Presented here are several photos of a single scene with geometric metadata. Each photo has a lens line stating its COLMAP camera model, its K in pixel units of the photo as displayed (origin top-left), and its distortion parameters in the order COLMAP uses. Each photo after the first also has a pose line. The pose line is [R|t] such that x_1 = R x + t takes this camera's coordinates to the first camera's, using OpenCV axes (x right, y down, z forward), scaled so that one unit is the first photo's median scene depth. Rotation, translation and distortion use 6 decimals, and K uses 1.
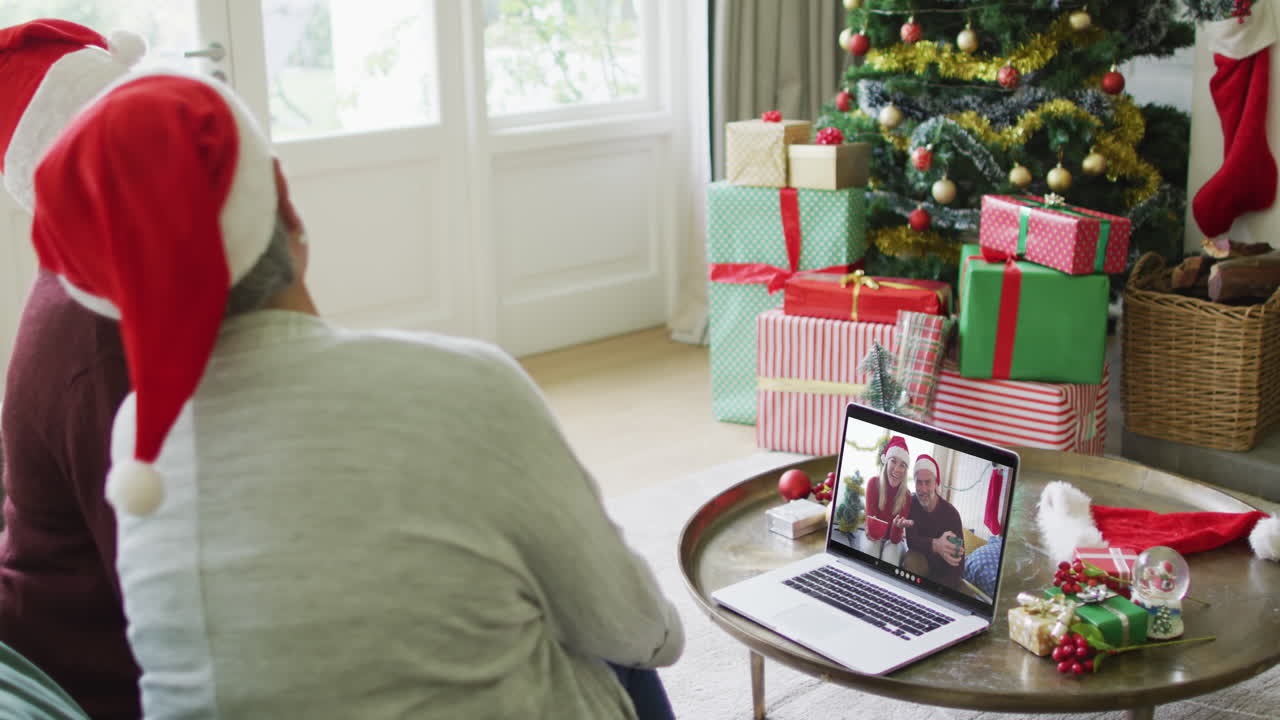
lens RADIAL K [[1499.3, 0, 640.0], [0, 1499.3, 360.0], [0, 0, 1]] dist [-0.108467, 0.041116]
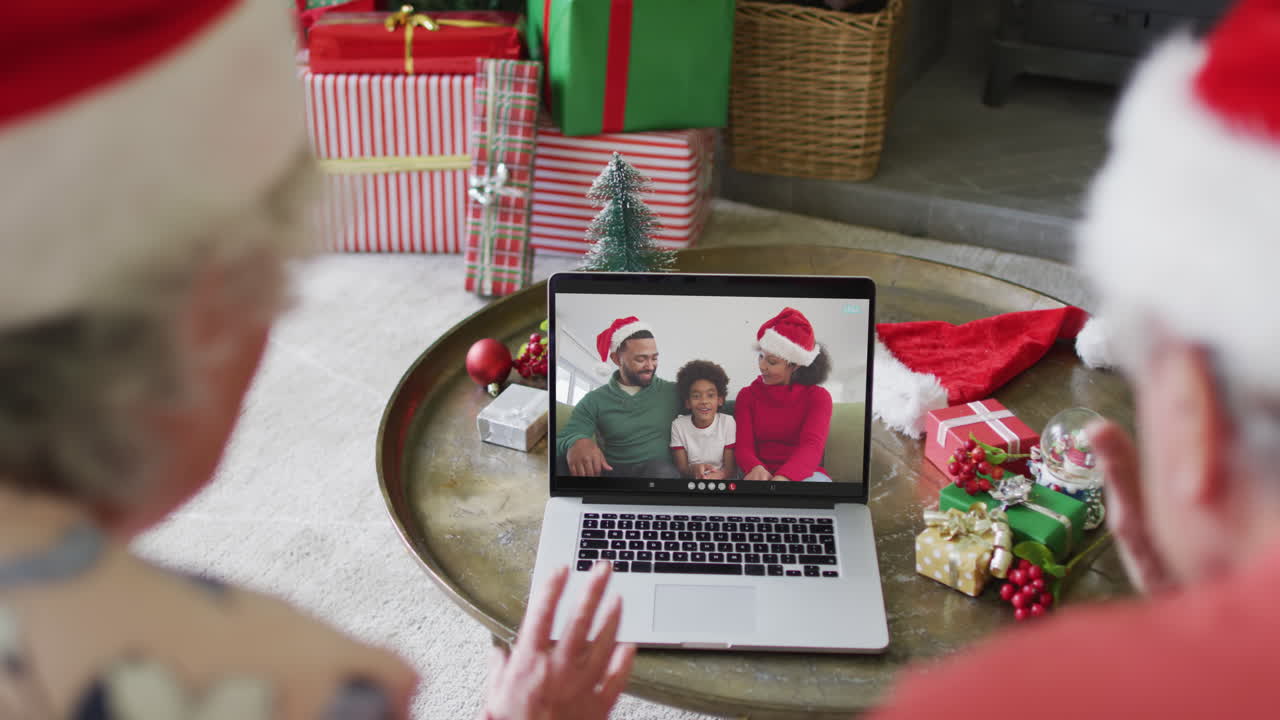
lens RADIAL K [[1499.3, 0, 640.0], [0, 1499.3, 360.0], [0, 0, 1]] dist [-0.108467, 0.041116]
pose [[0.895321, -0.181865, 0.406602, -0.090083], [0.087421, 0.966841, 0.239952, -0.059899], [-0.436758, -0.179288, 0.881532, 0.267926]]
